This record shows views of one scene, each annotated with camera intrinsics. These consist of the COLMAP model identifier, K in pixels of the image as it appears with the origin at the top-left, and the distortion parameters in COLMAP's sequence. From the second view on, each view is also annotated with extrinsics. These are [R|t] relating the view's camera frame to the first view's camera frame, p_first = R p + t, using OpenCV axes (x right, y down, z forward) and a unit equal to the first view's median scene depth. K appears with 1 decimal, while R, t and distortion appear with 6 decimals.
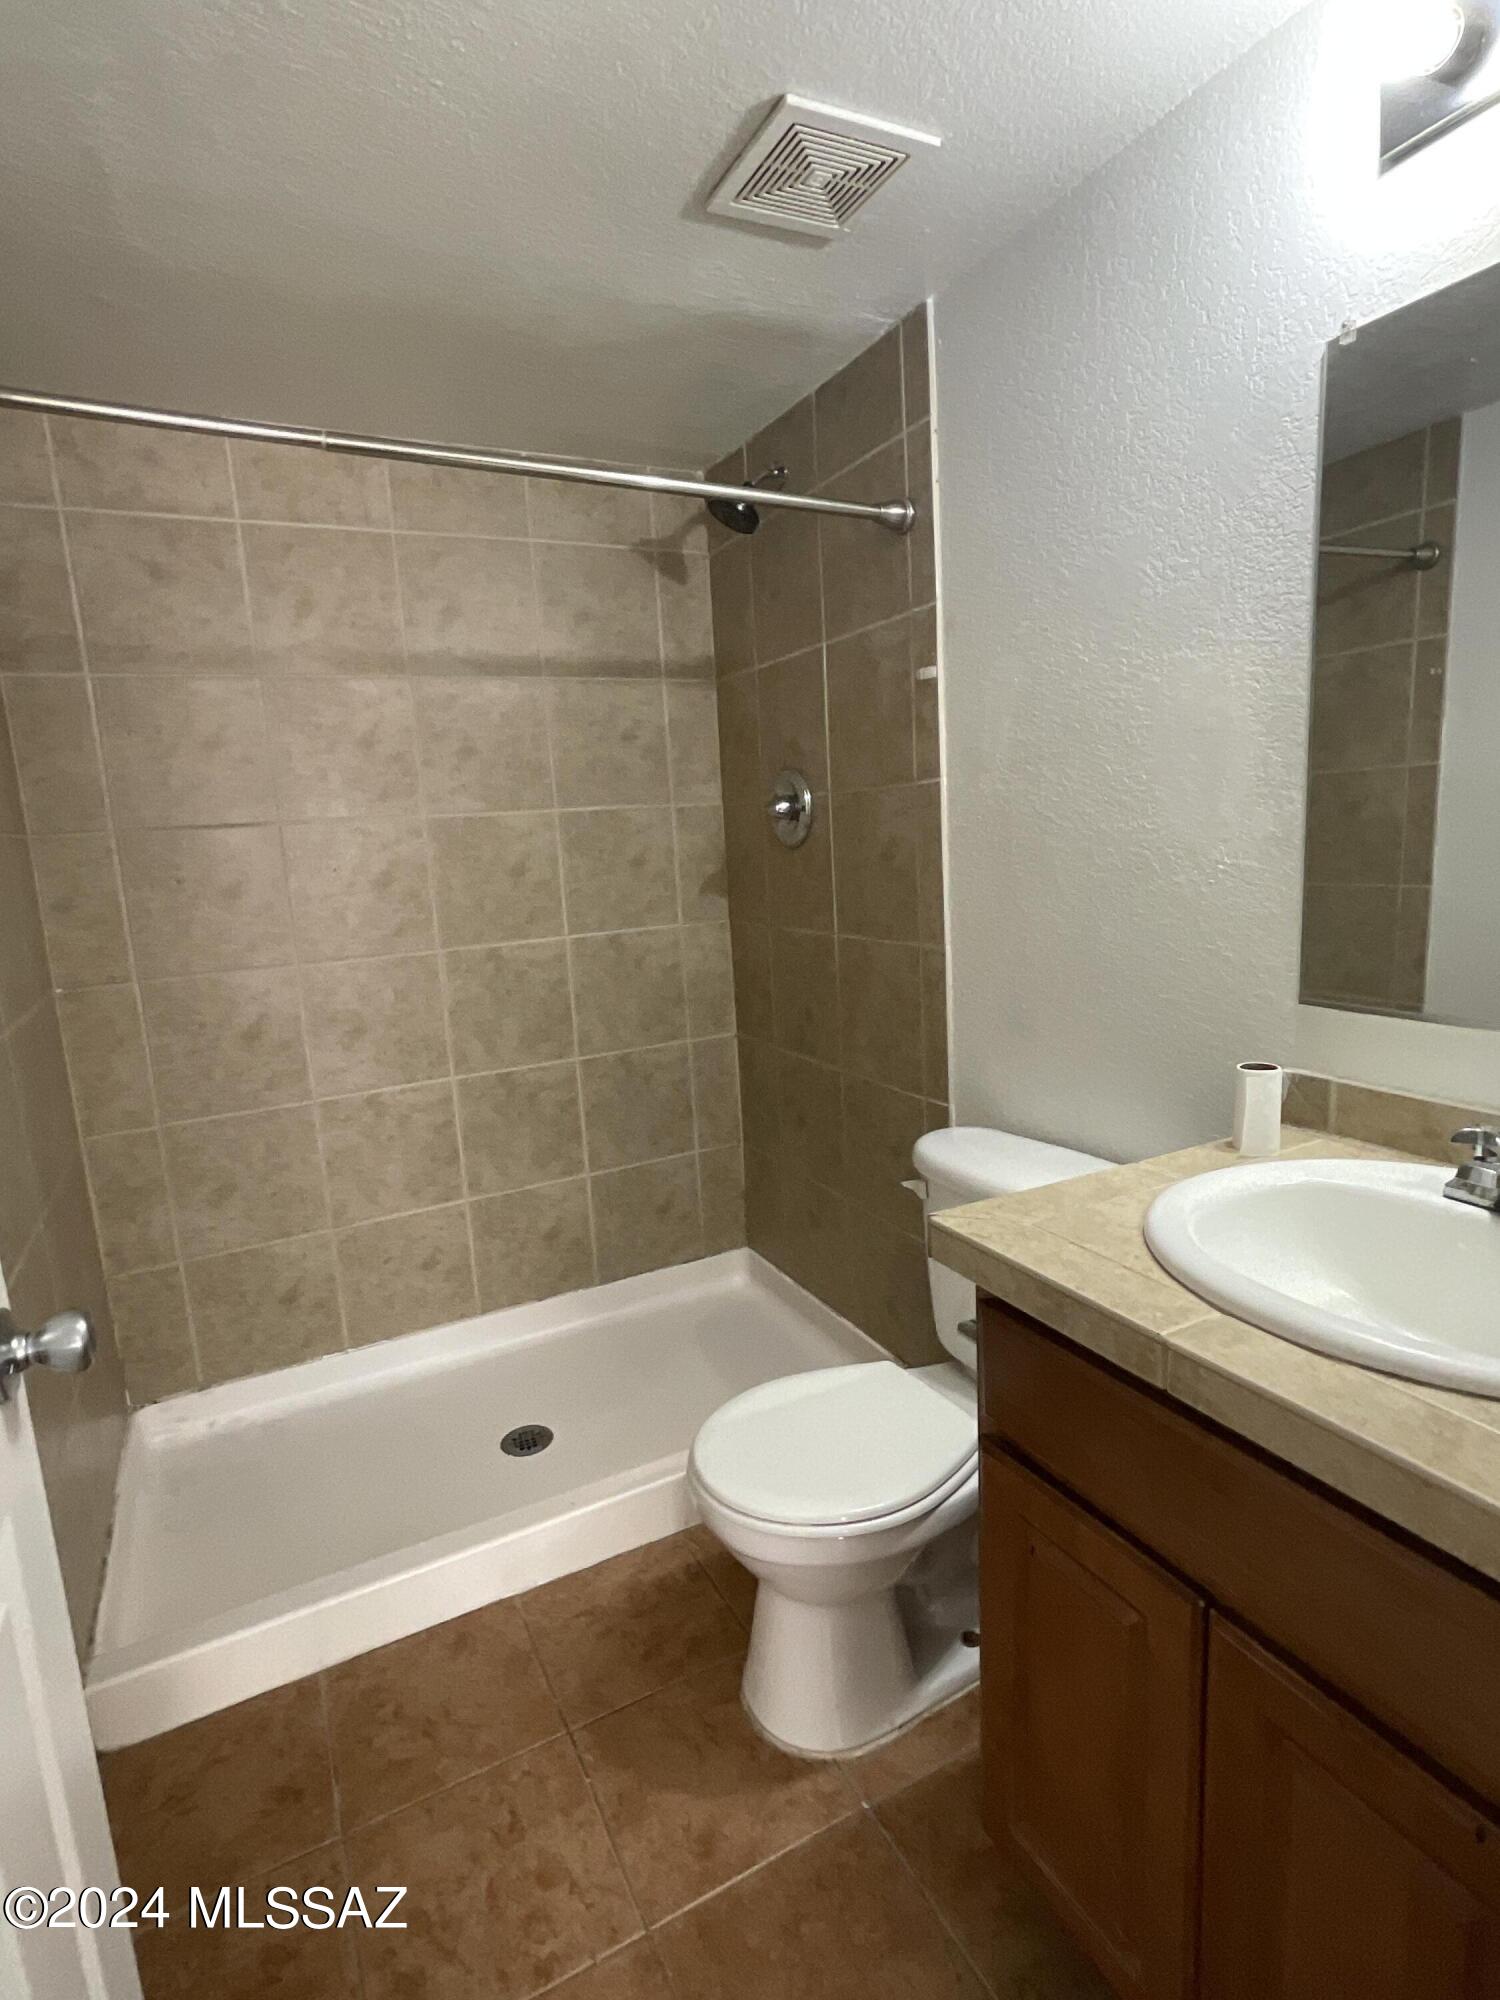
lens RADIAL K [[1020.7, 0, 747.8], [0, 1020.7, 996.1], [0, 0, 1]] dist [-0.010896, 0.008399]
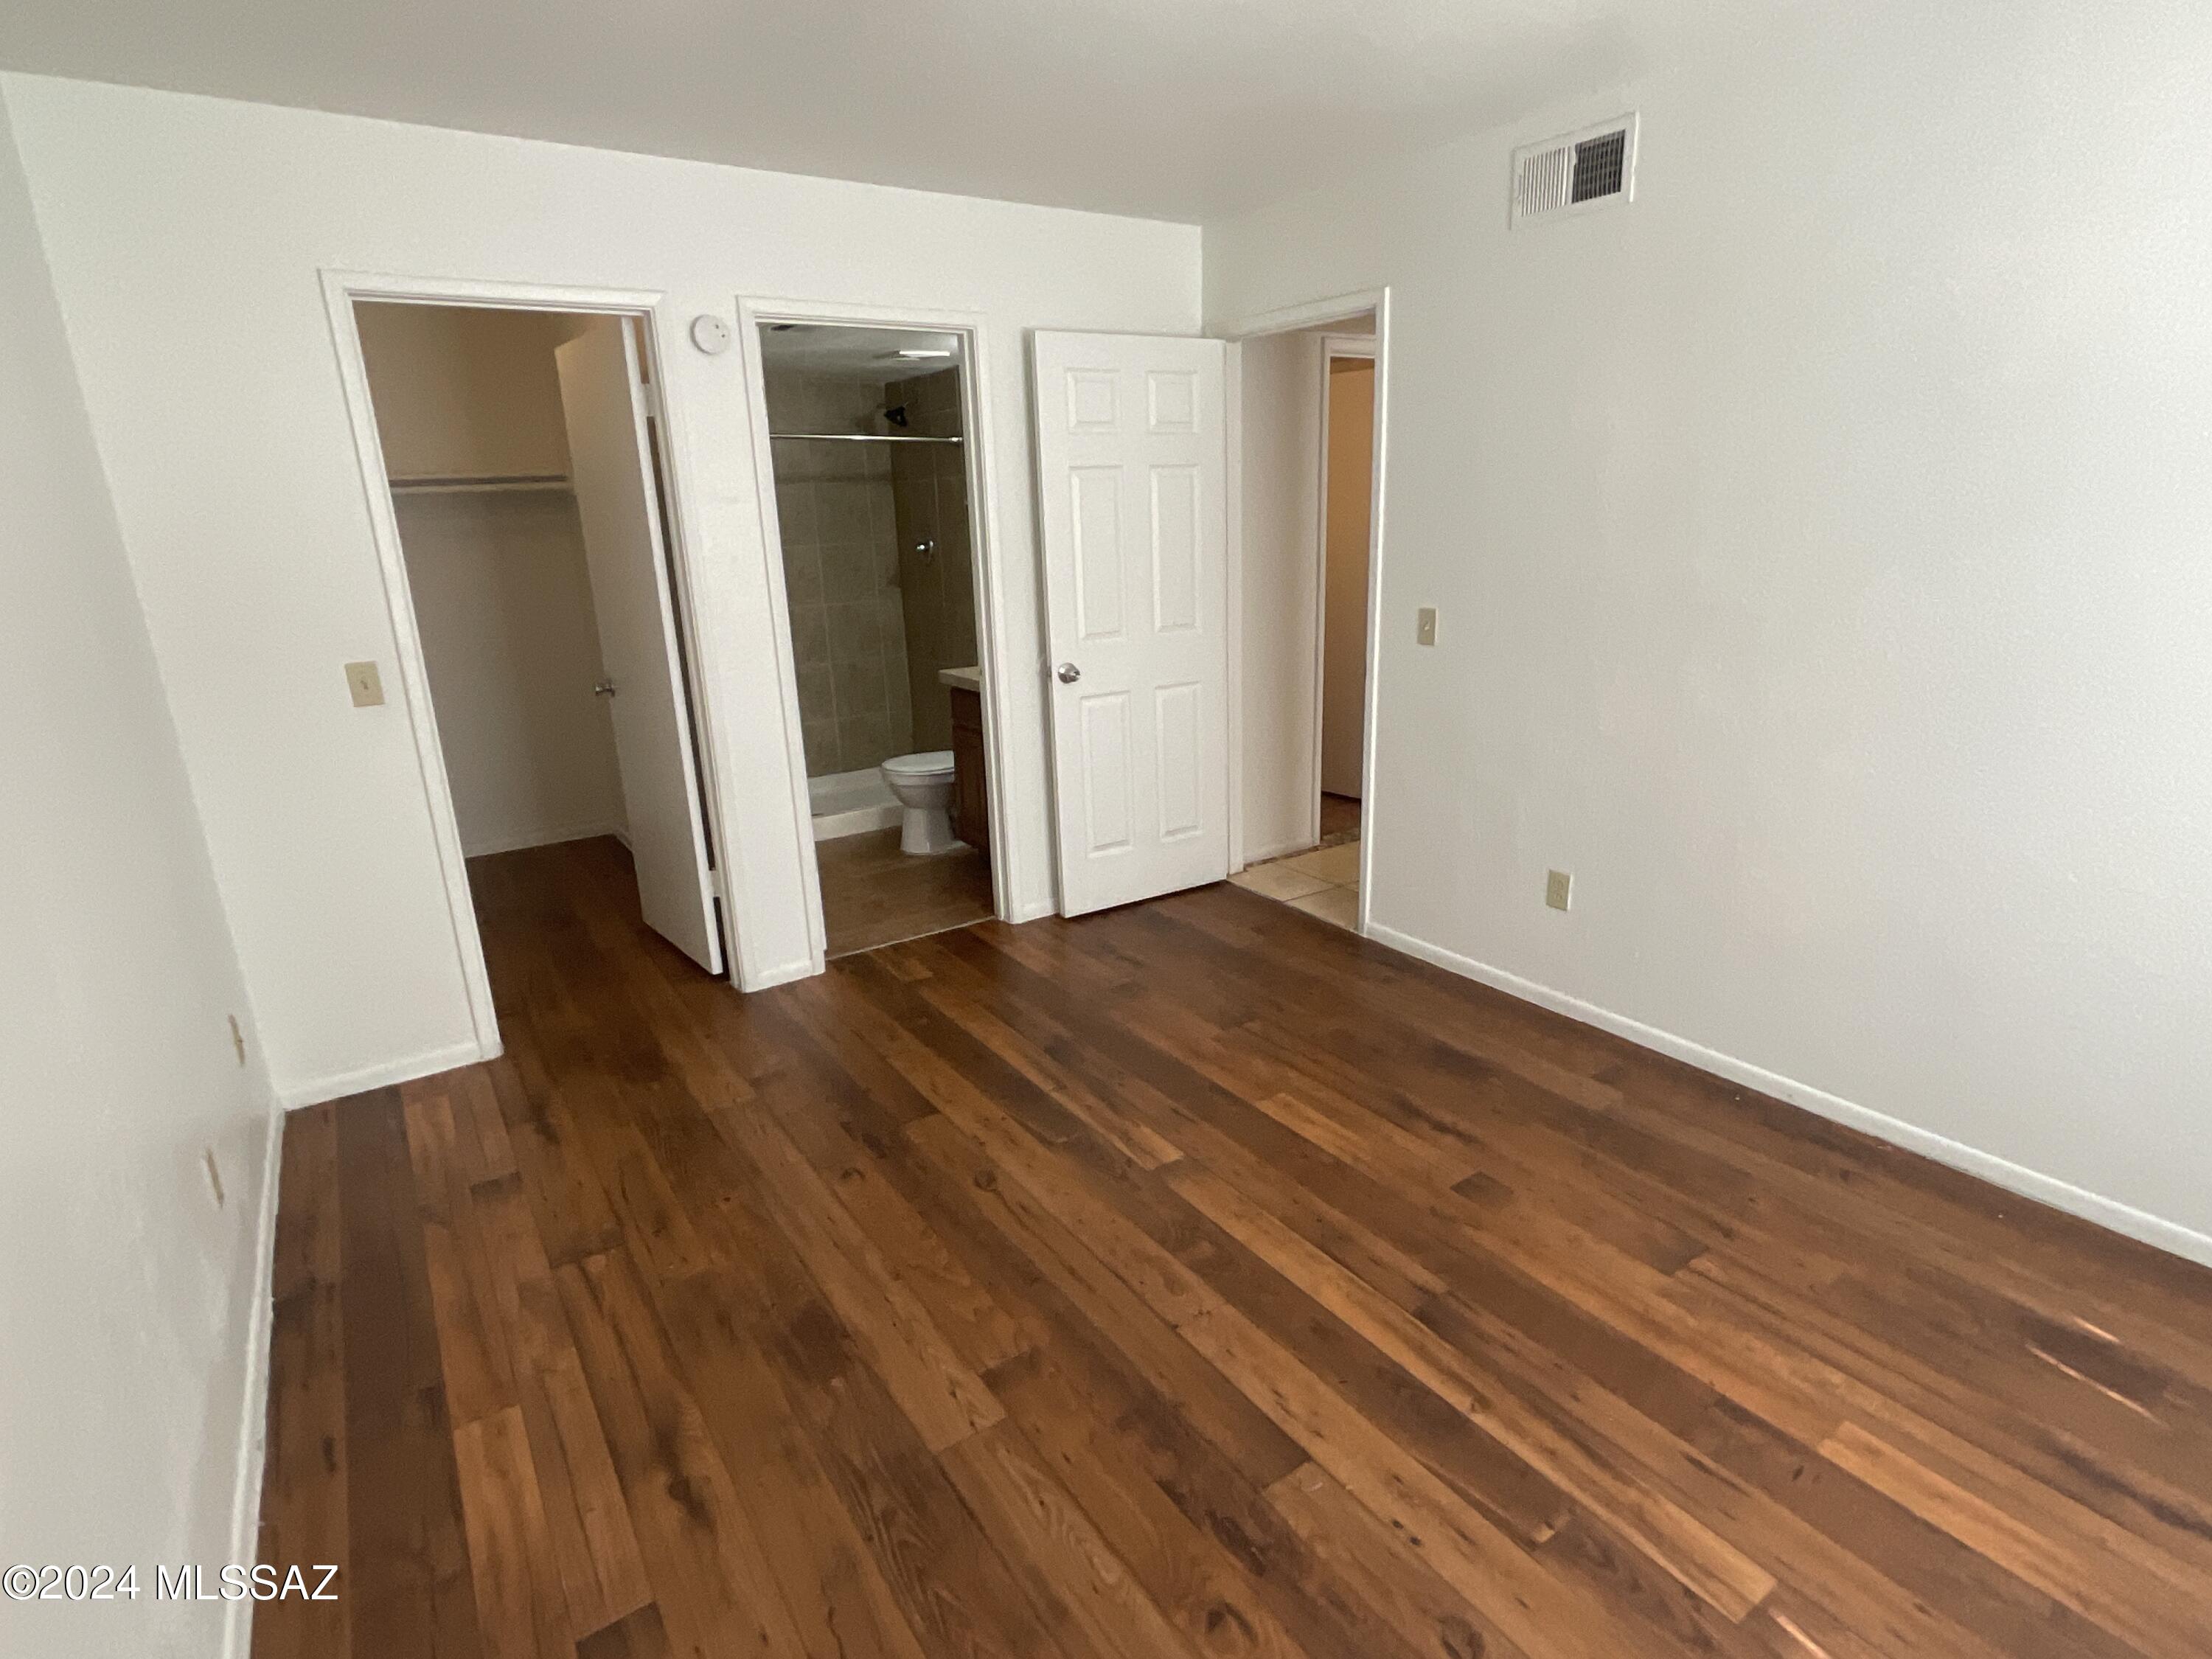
lens RADIAL K [[1128.9, 0, 1106.8], [0, 1128.9, 840.7], [0, 0, 1]] dist [-0.010896, 0.008399]
pose [[0.992542, -0.010885, 0.121414, 0.121790], [-0.002860, 0.993652, 0.112463, 0.165054], [-0.121867, -0.111971, 0.986210, -1.475767]]
